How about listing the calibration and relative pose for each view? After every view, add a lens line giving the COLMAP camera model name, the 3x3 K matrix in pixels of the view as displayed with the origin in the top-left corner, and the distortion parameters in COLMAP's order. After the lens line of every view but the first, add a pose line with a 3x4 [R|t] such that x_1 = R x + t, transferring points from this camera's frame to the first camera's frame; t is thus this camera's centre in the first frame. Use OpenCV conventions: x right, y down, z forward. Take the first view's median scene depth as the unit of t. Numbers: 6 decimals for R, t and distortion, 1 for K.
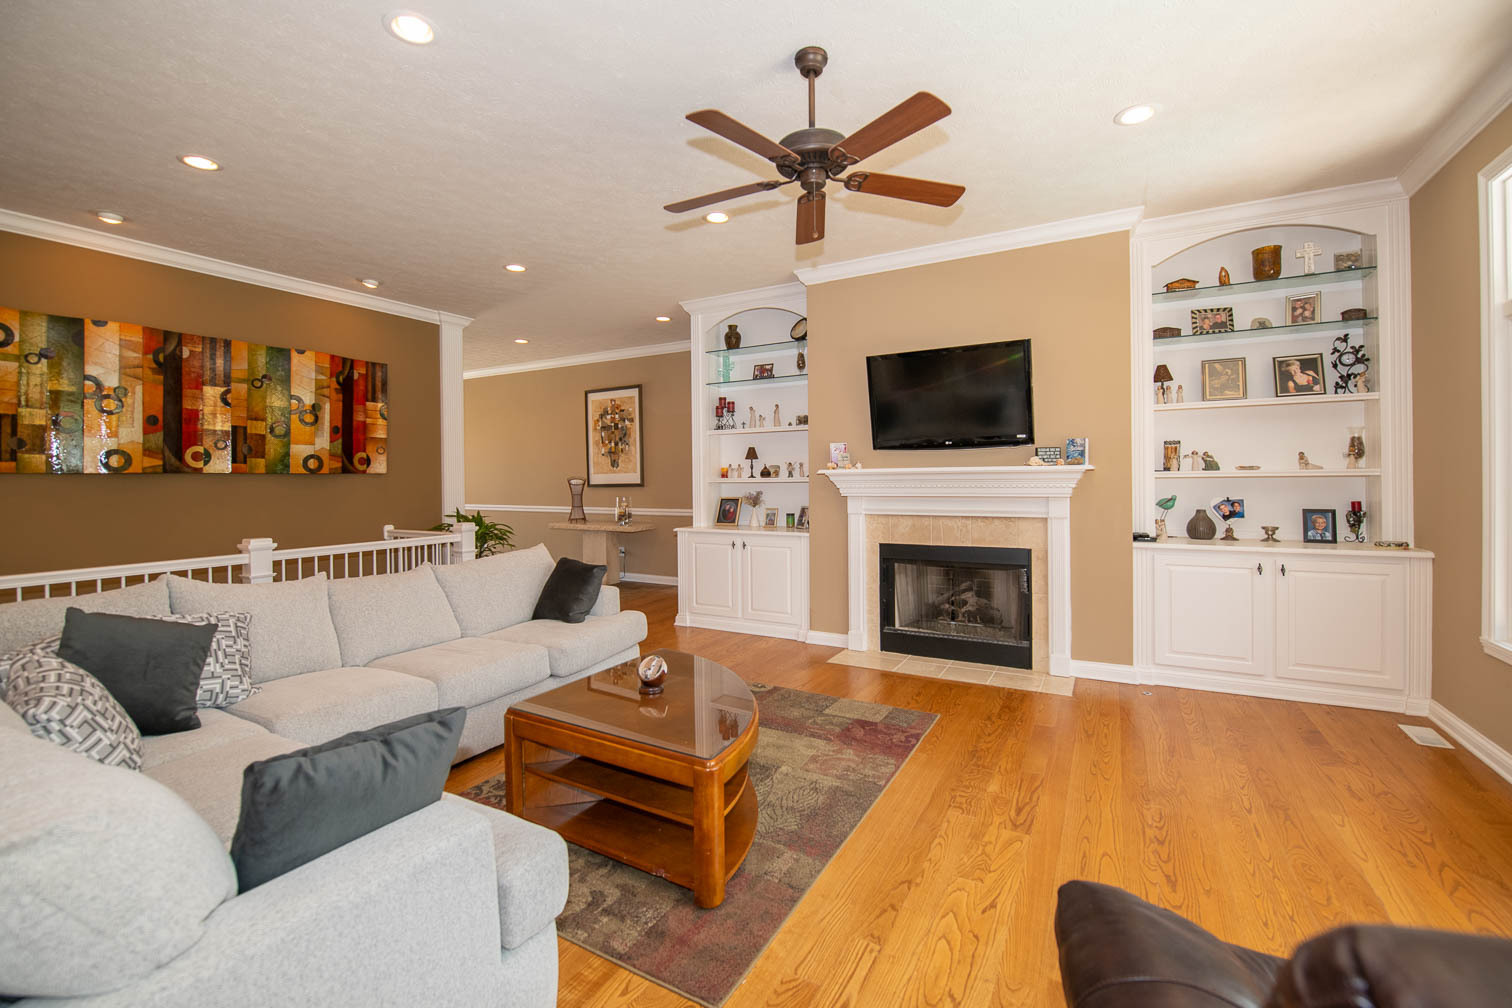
lens RADIAL K [[638.8, 0, 755.9], [0, 638.8, 473.3], [0, 0, 1]] dist [-0.012449, 0.000097]
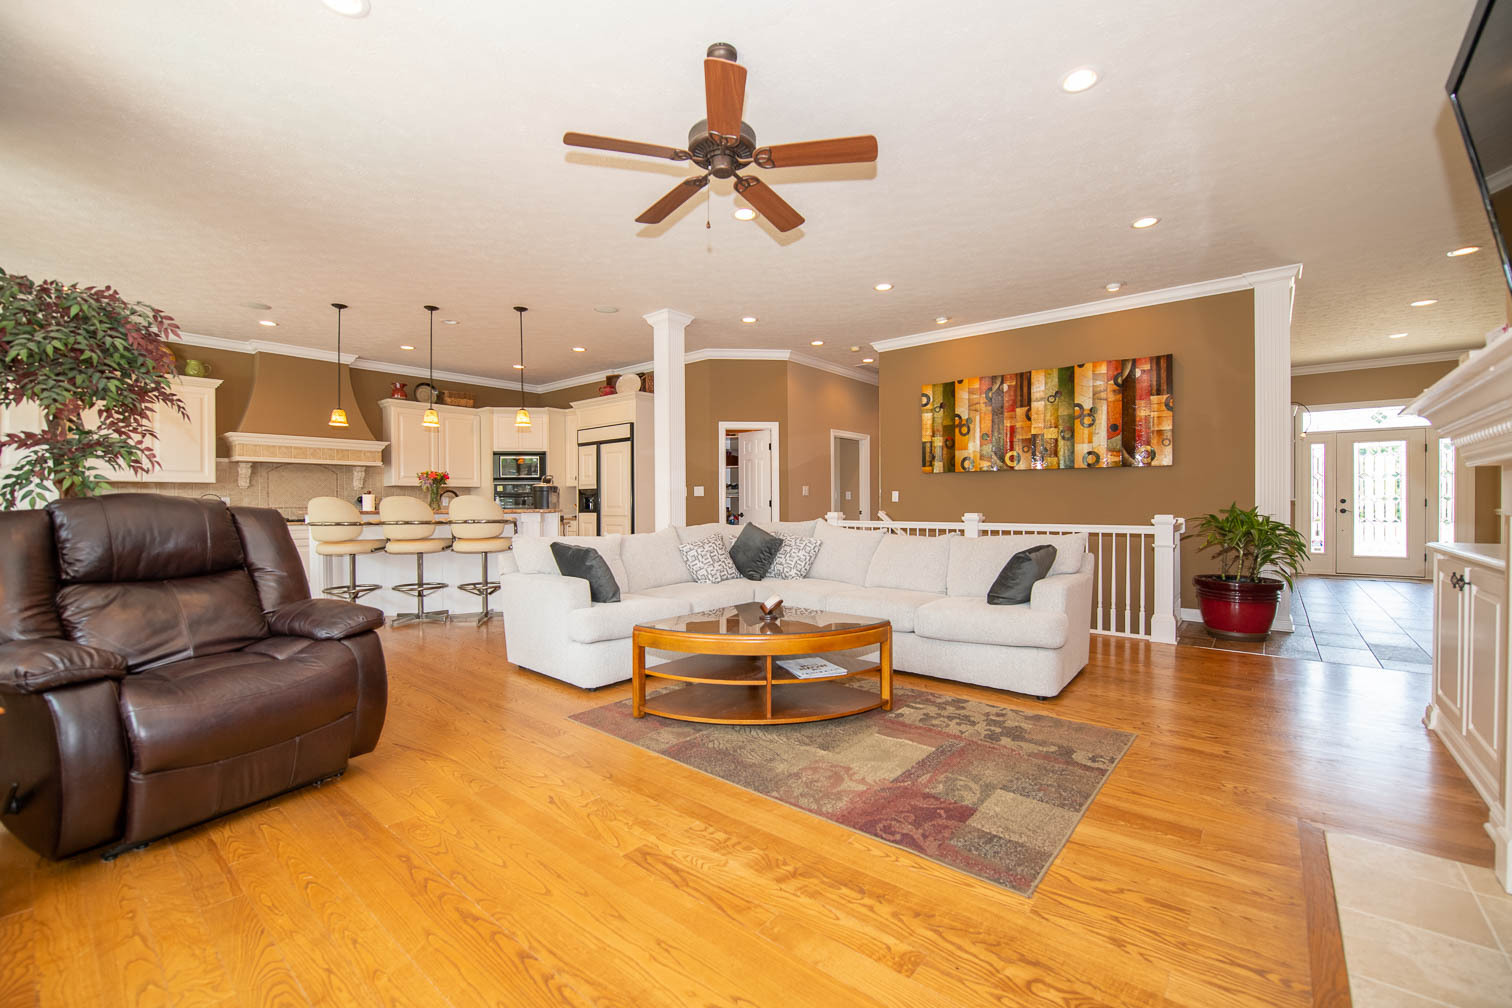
lens RADIAL K [[624.4, 0, 756.0], [0, 624.4, 504.0], [0, 0, 1]] dist [-0.003127, -0.000123]
pose [[-0.176947, 0.016395, -0.984084, 0.581180], [0.010113, 0.999839, 0.014839, 0.047197], [0.984169, -0.007327, -0.177084, 0.640515]]
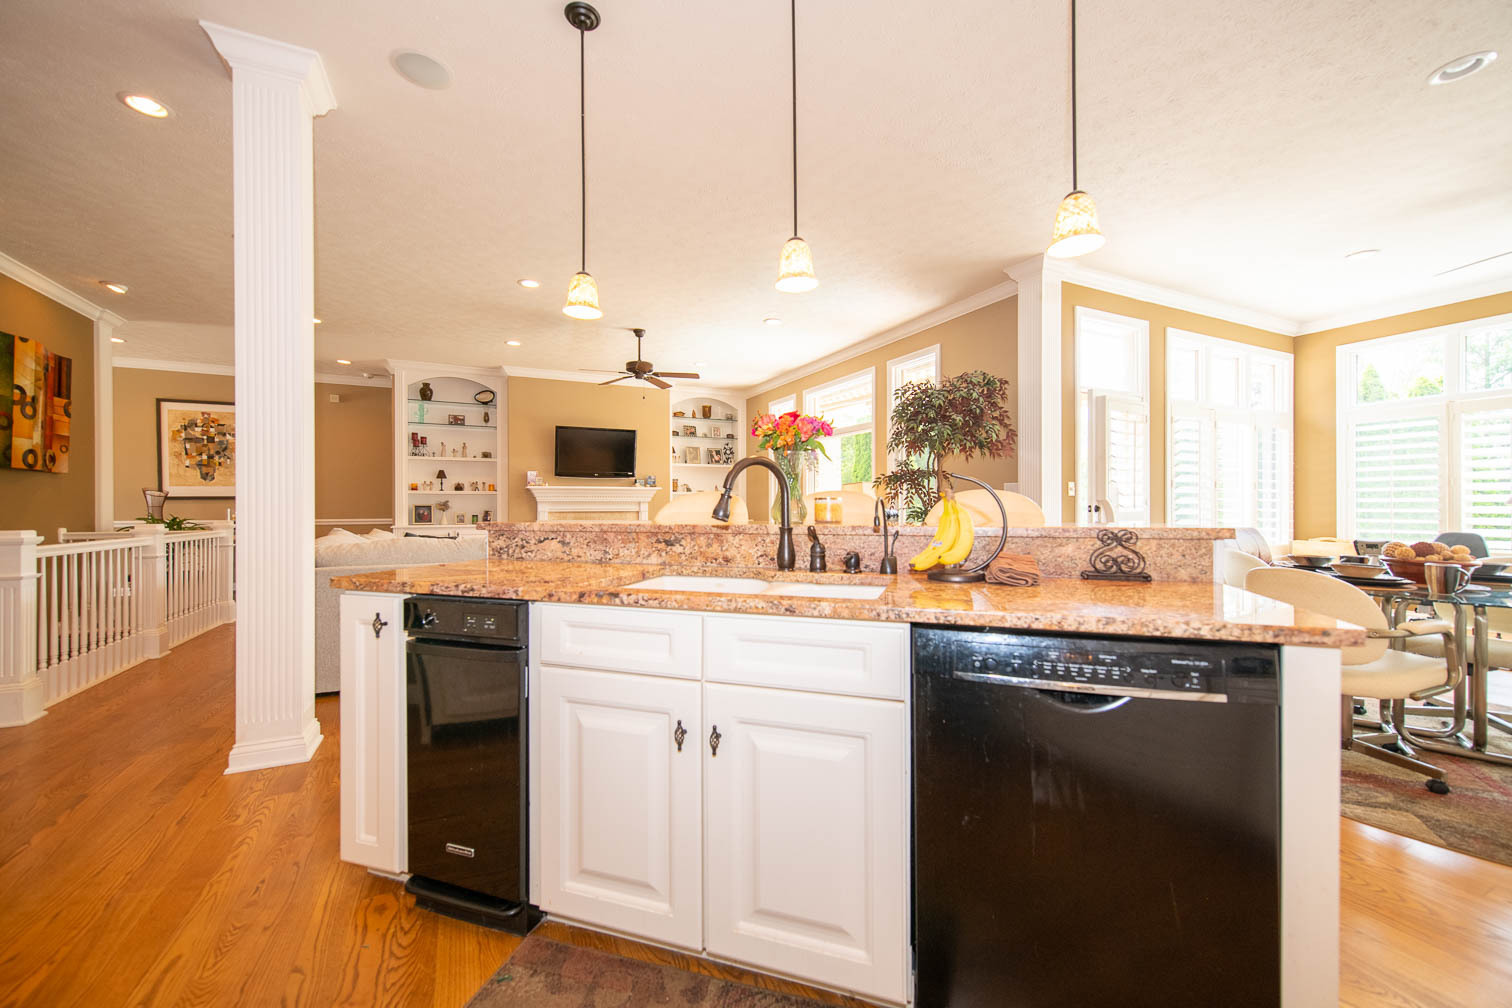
lens RADIAL K [[598.9, 0, 756.0], [0, 598.9, 504.0], [0, 0, 1]] dist [0.000781, 0.000122]
pose [[0.559702, 0.015446, 0.828550, -0.895069], [-0.007106, 0.999879, -0.013840, 0.061564], [-0.828664, 0.001859, 0.559744, -0.432616]]
